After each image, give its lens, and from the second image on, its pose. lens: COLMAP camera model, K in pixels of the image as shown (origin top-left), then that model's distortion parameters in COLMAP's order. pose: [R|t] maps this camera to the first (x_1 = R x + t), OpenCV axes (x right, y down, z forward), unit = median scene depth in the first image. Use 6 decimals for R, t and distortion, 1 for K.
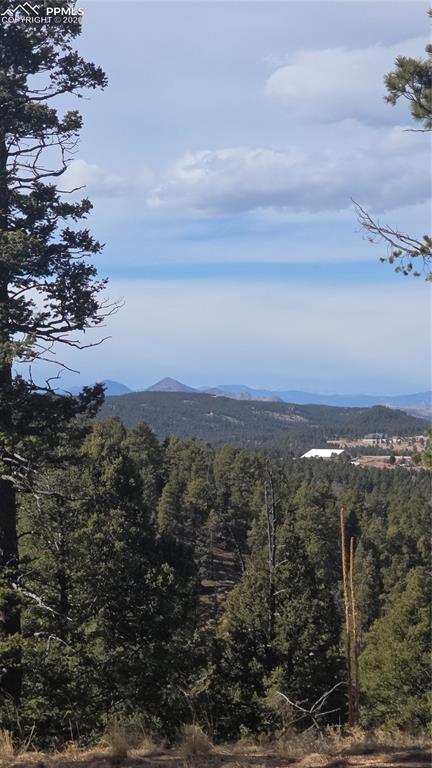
lens RADIAL K [[1818.8, 0, 216.0], [0, 1818.8, 384.0], [0, 0, 1]] dist [0.165877, 0.952348]
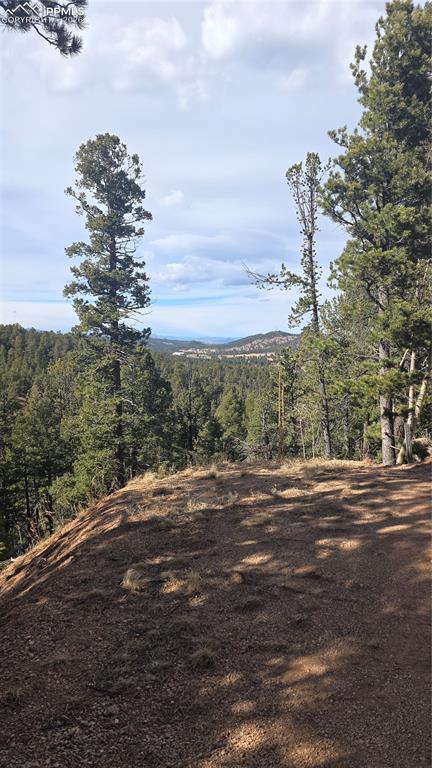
lens RADIAL K [[499.6, 0, 237.2], [0, 499.6, 382.8], [0, 0, 1]] dist [0.090462, -0.084431]
pose [[0.983651, -0.004822, 0.180020, -0.071365], [-0.012446, 0.995431, 0.094671, 0.010590], [-0.179654, -0.095363, 0.979097, 0.194266]]
